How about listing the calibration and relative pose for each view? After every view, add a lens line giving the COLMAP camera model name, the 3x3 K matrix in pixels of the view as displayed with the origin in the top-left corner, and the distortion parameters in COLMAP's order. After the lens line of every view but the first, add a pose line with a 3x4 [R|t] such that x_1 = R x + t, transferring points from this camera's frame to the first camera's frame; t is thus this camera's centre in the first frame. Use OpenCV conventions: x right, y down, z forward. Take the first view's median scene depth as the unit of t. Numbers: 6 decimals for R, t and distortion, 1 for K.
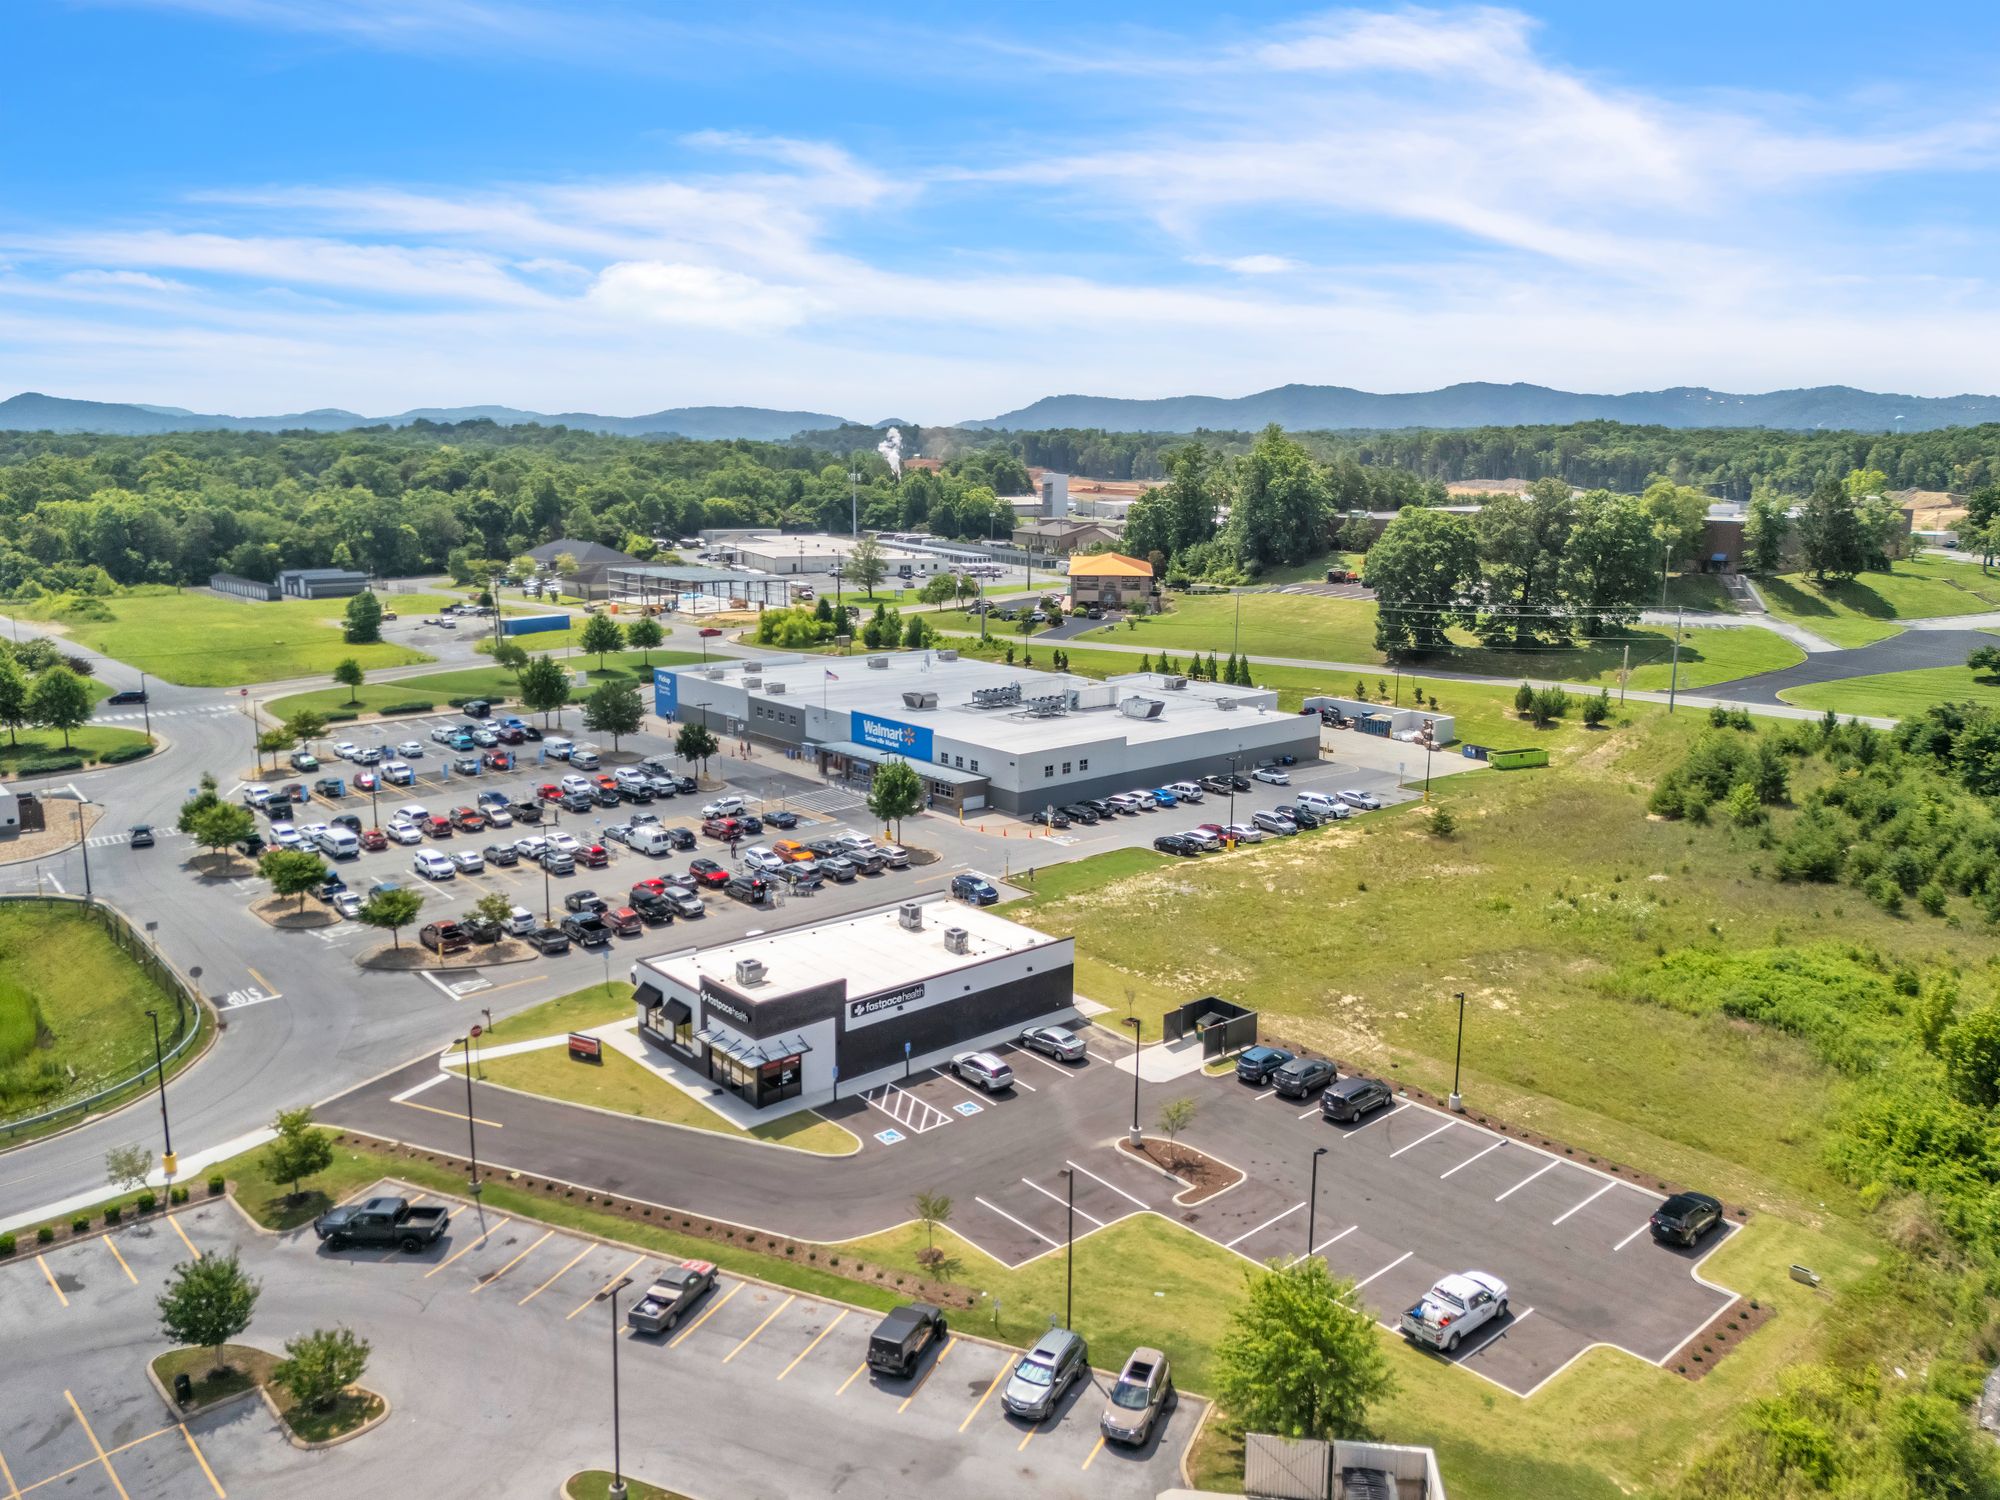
lens RADIAL K [[1468.5, 0, 1006.0], [0, 1468.5, 749.5], [0, 0, 1]] dist [0.089991, -0.105193]
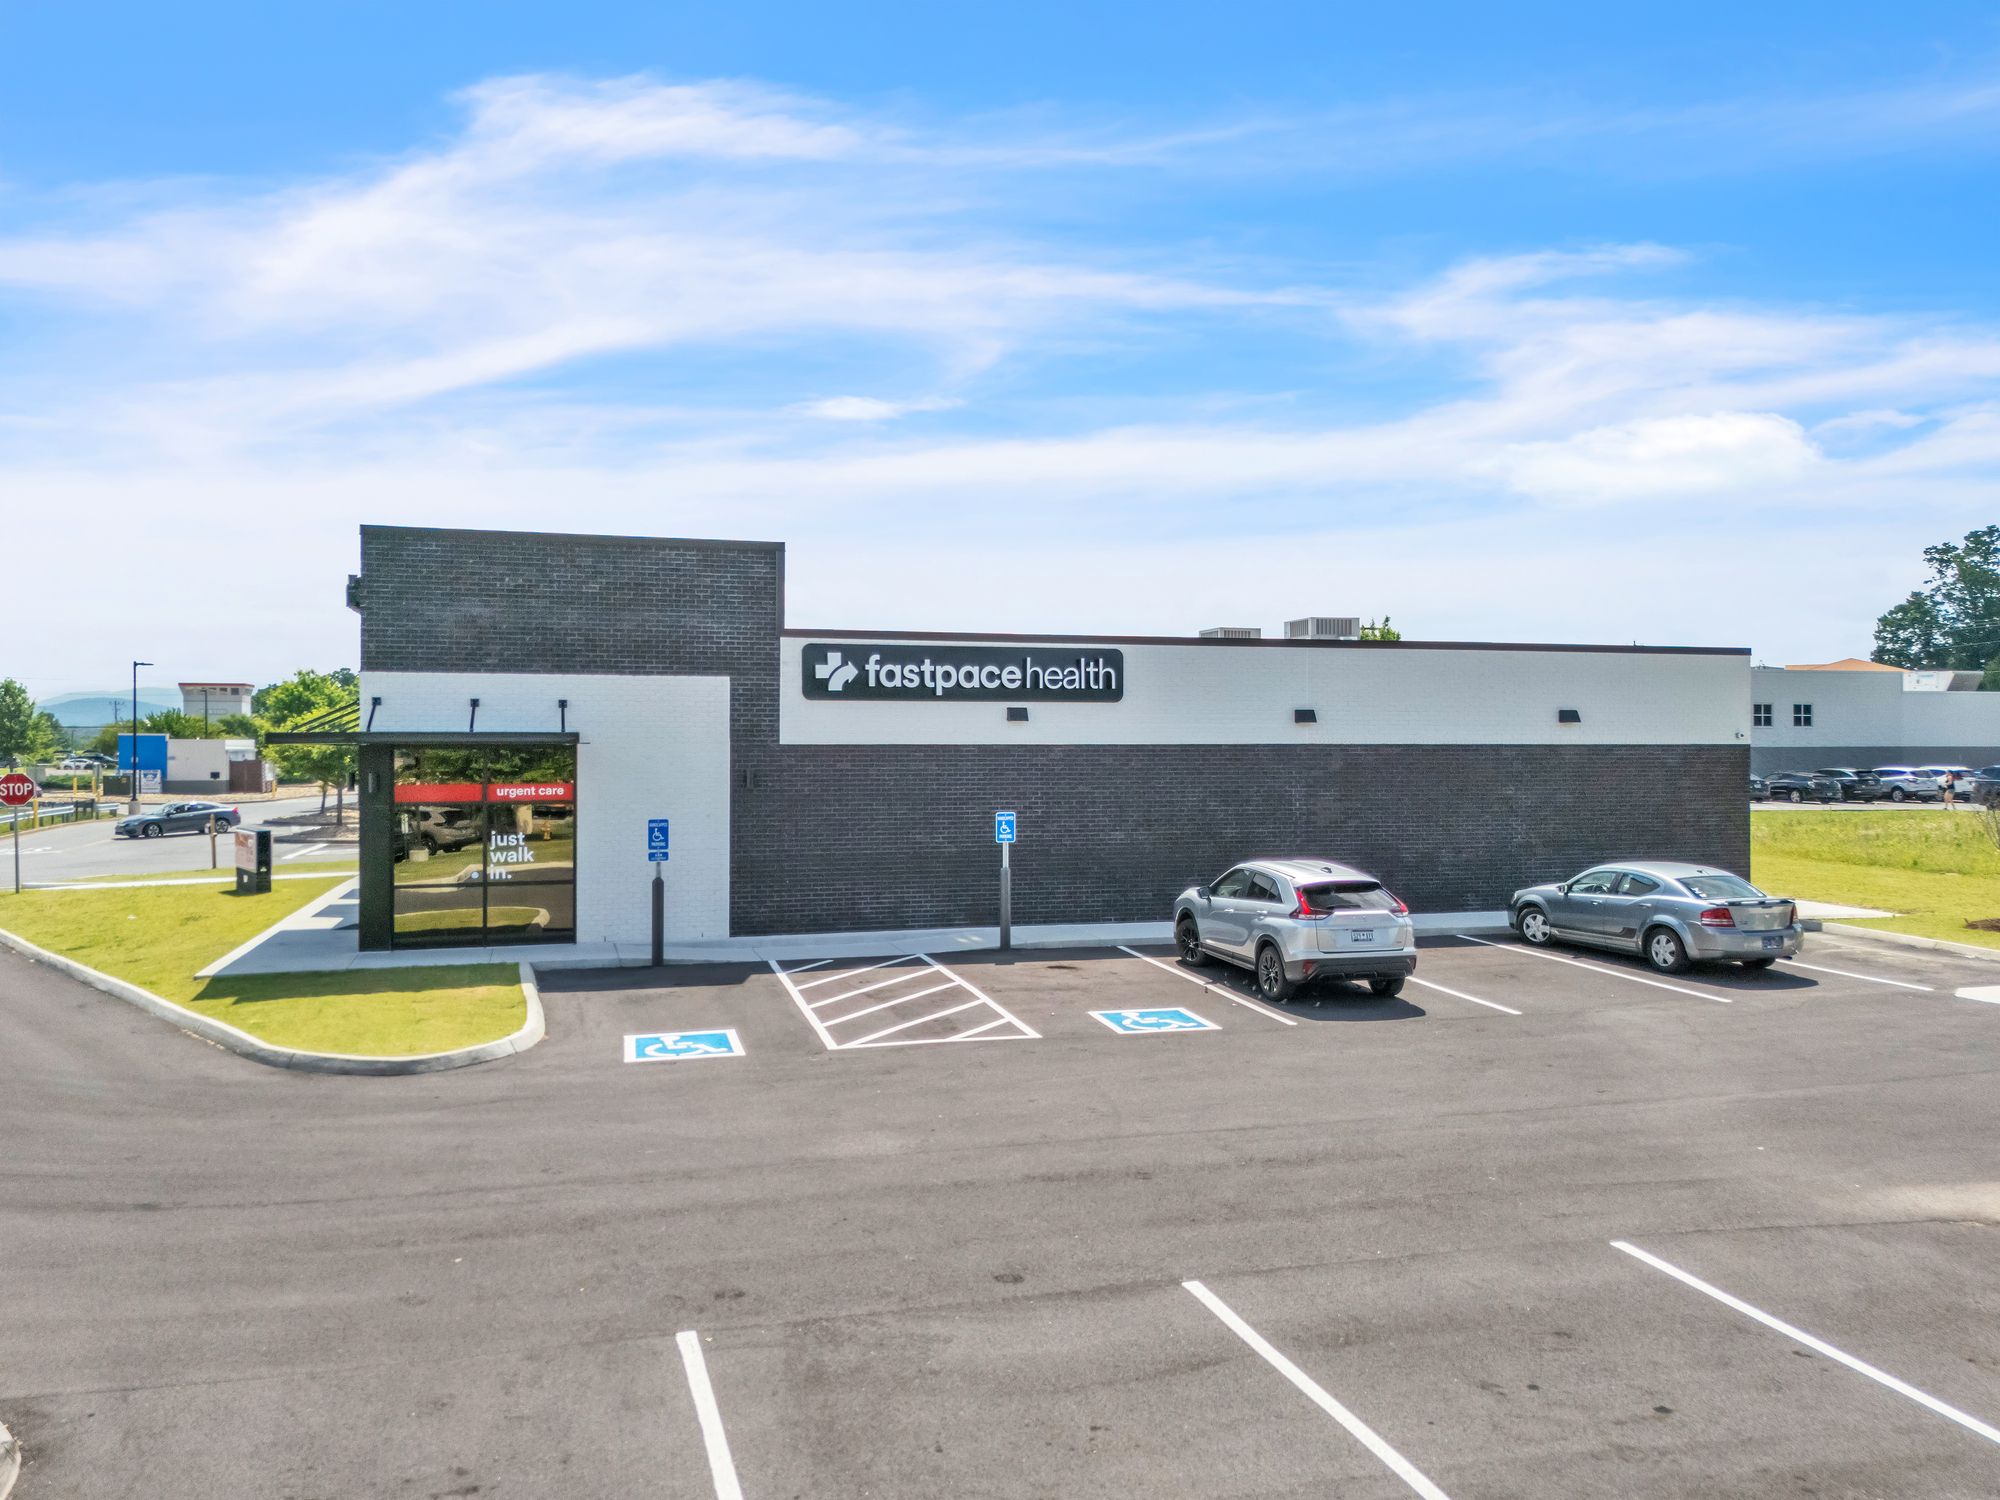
lens RADIAL K [[1502.0, 0, 1007.0], [0, 1502.0, 769.9], [0, 0, 1]] dist [0.077782, -0.080126]
pose [[0.907817, -0.005061, -0.419337, 0.042357], [-0.072183, 0.983118, -0.168133, 0.227182], [0.413109, 0.182903, 0.892126, 0.733775]]
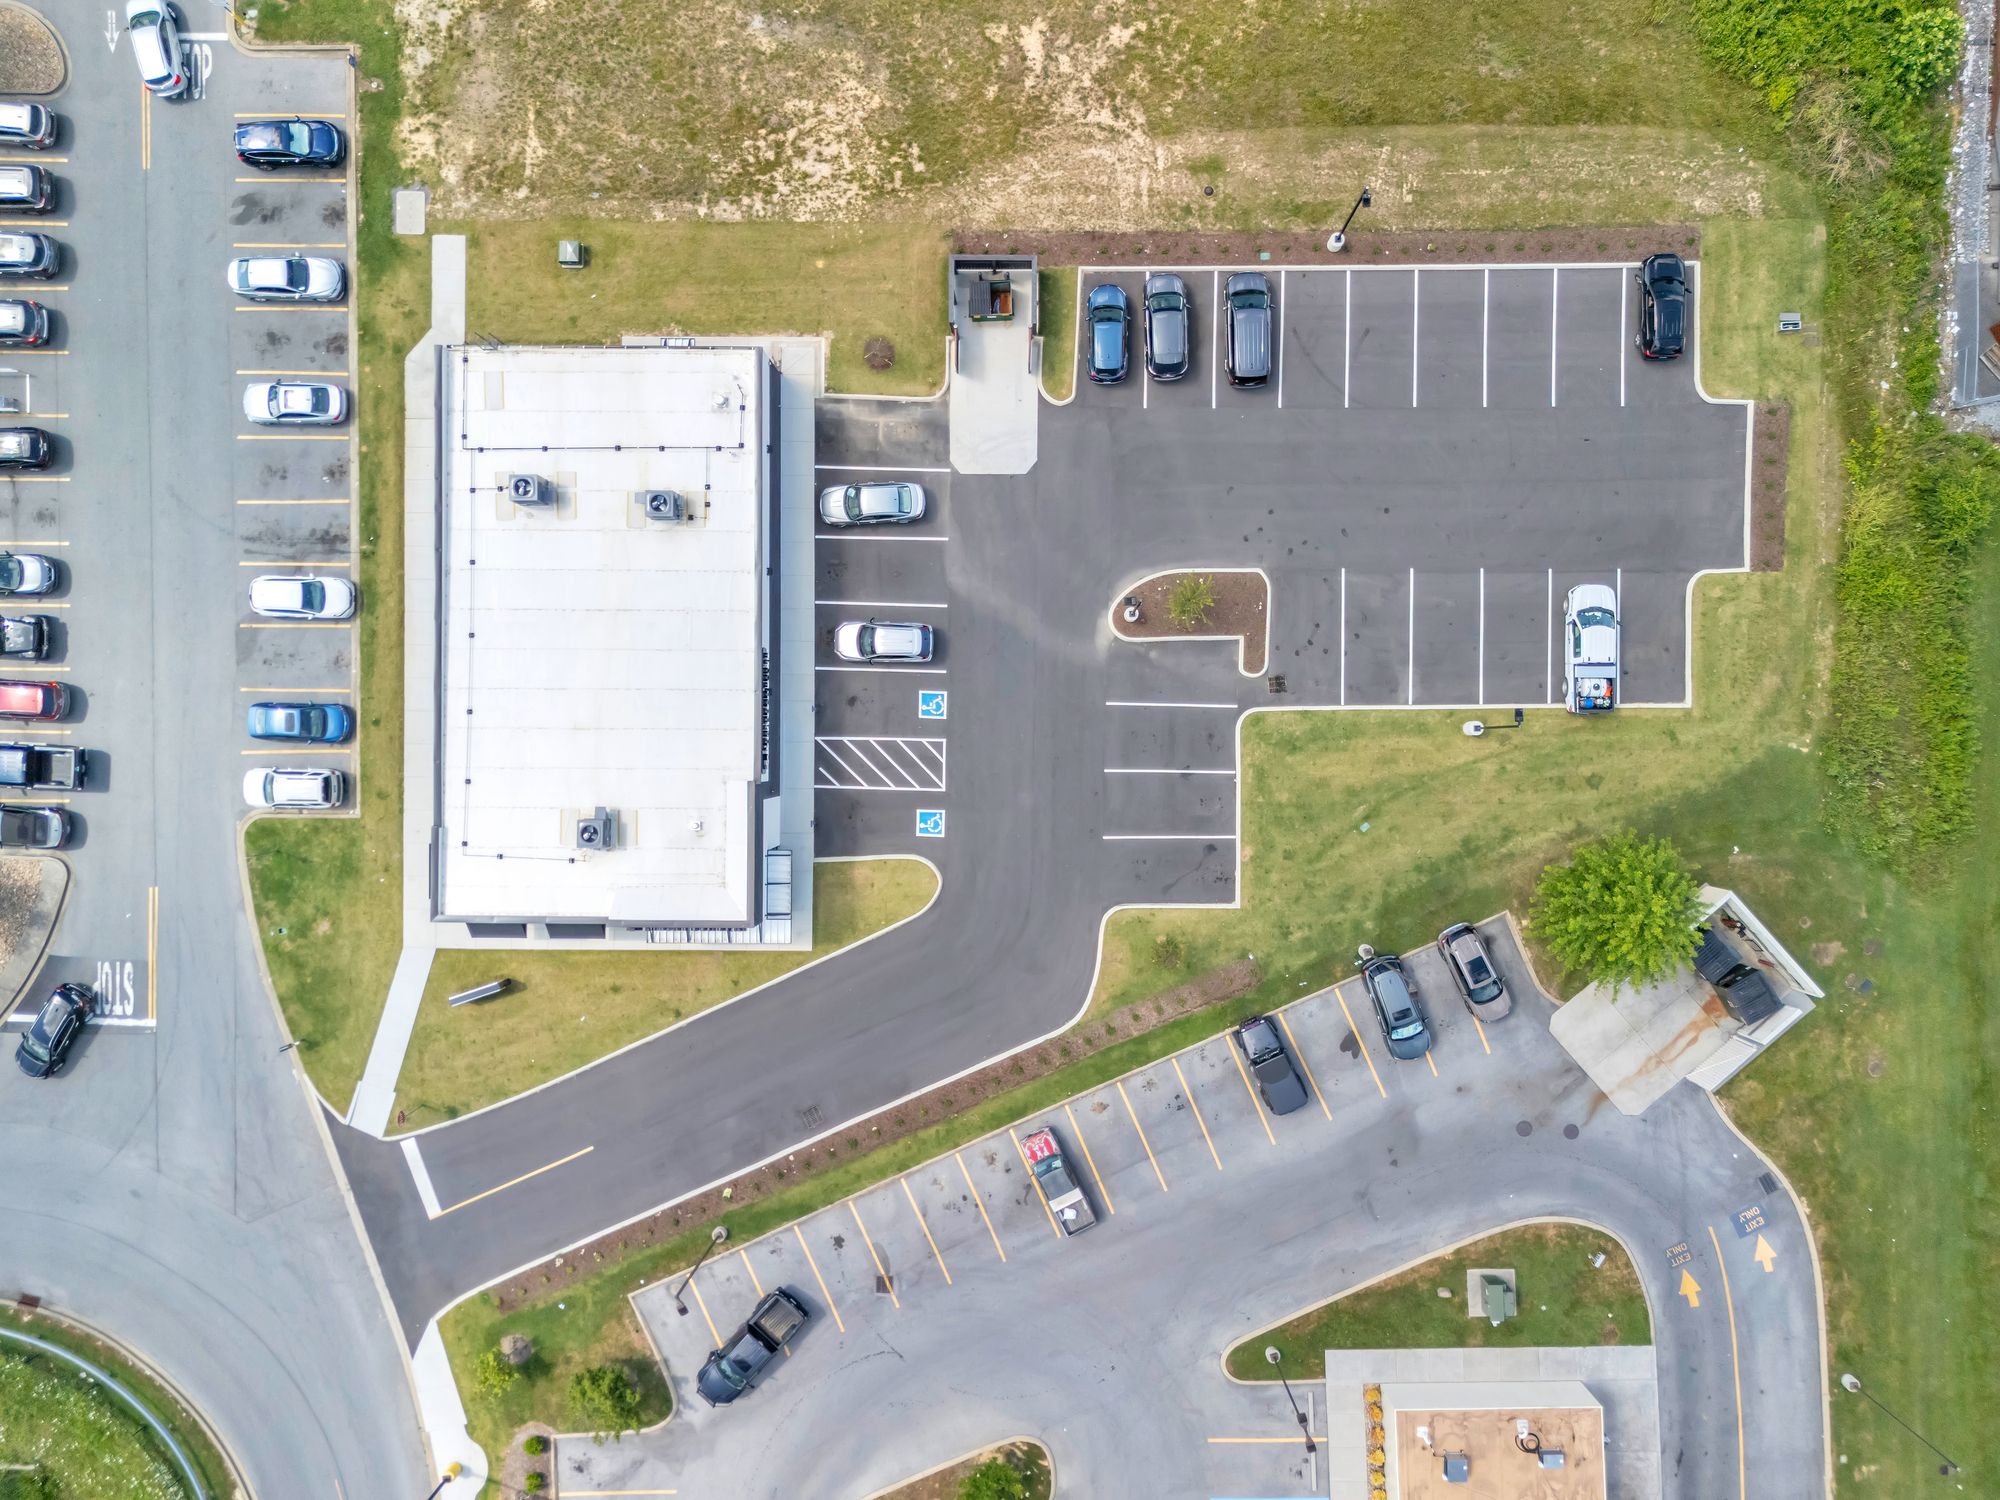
lens RADIAL K [[1468.5, 0, 1006.0], [0, 1468.5, 749.5], [0, 0, 1]] dist [0.089991, -0.105193]
pose [[0.665011, -0.746349, -0.026878, 0.004068], [0.178660, 0.124040, 0.976061, -0.495383], [-0.725148, -0.653894, 0.215831, 0.721474]]
